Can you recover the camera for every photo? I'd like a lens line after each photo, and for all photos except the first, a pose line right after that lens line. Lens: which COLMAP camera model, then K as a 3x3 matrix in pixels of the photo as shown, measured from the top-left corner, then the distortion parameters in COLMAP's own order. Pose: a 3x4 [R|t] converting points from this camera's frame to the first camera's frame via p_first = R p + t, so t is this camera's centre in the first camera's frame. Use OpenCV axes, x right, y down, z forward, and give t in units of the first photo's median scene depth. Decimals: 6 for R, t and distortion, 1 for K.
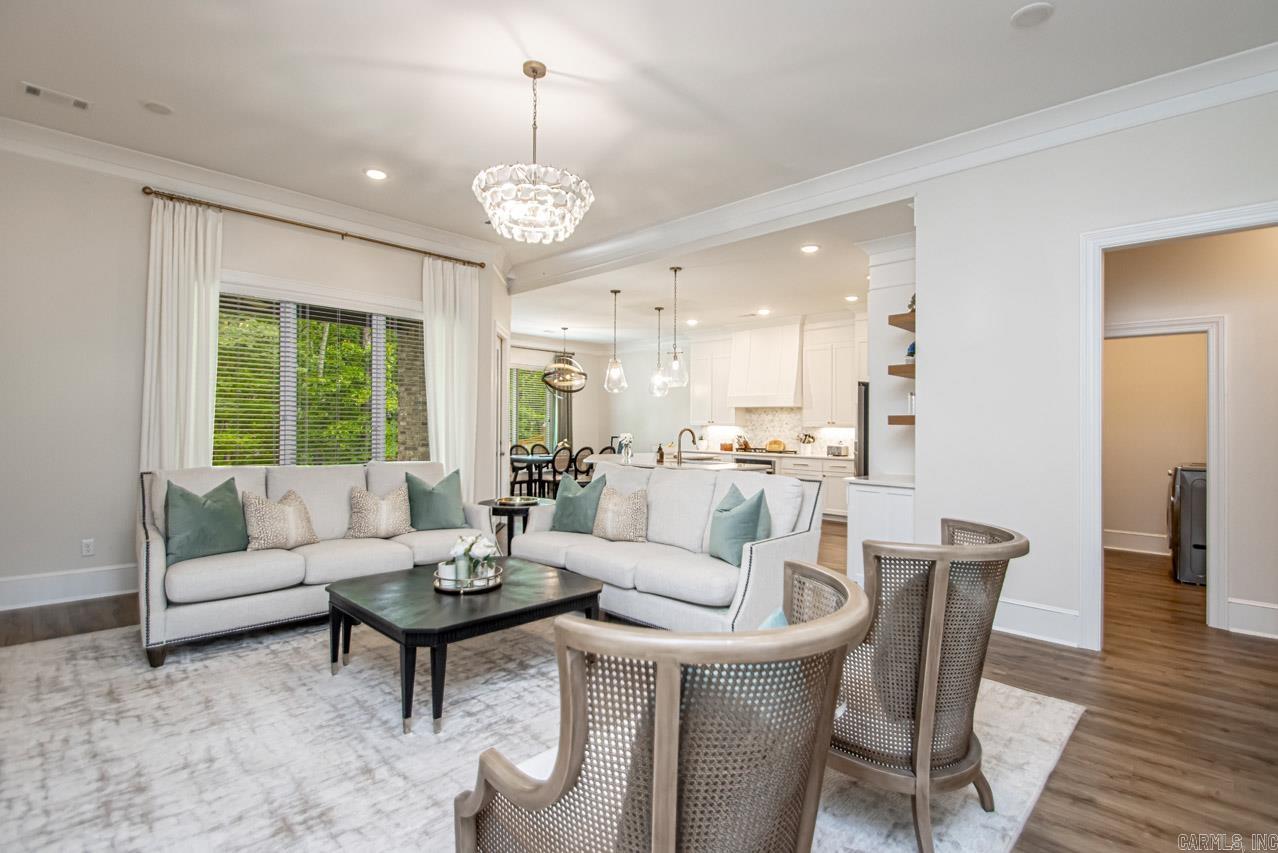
lens RADIAL K [[600.4, 0, 642.7], [0, 600.4, 422.2], [0, 0, 1]] dist [0.005636, -0.005876]
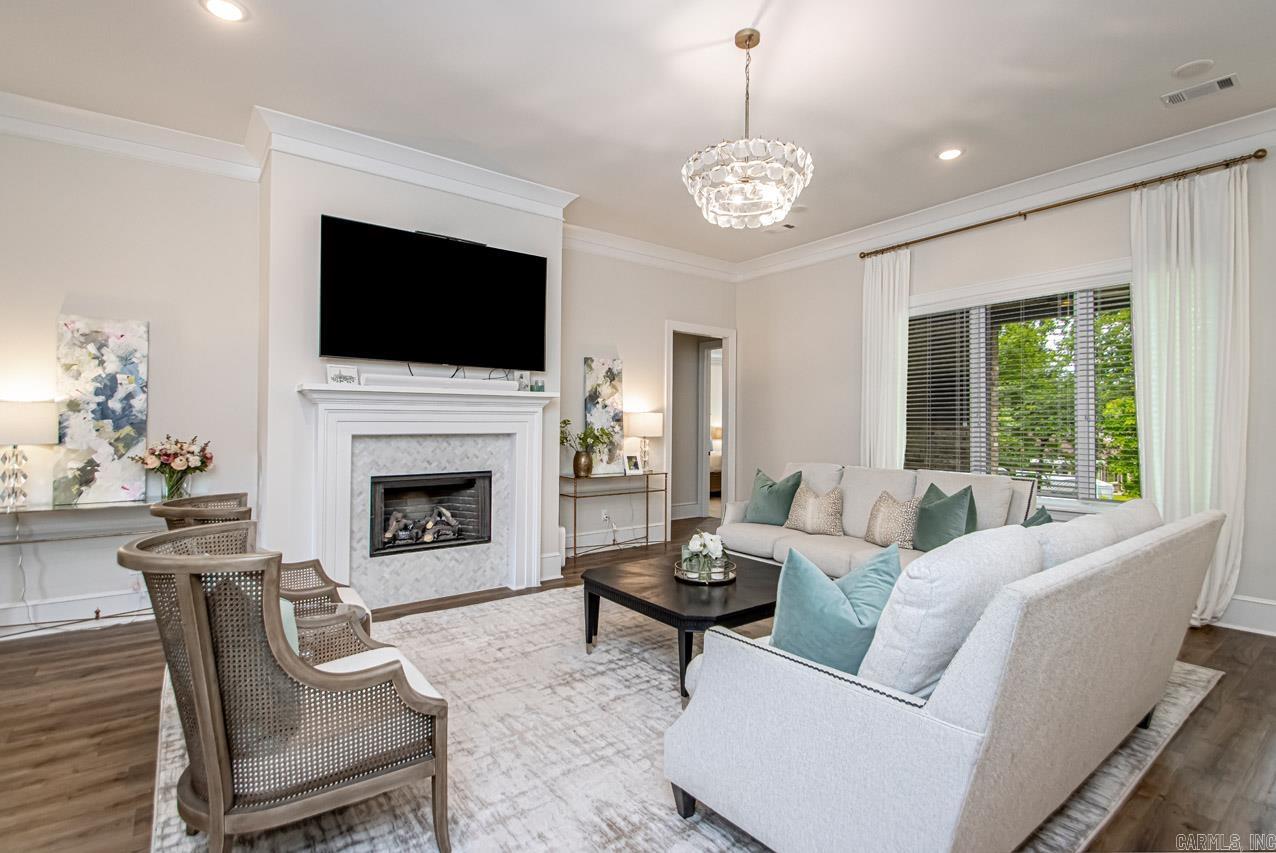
lens RADIAL K [[599.5, 0, 640.9], [0, 599.5, 427.1], [0, 0, 1]] dist [0.005636, -0.005876]
pose [[-0.146124, -0.016973, -0.989121, 0.490632], [-0.002091, 0.999856, -0.016849, 0.013160], [0.989264, -0.000394, -0.146138, 0.650535]]
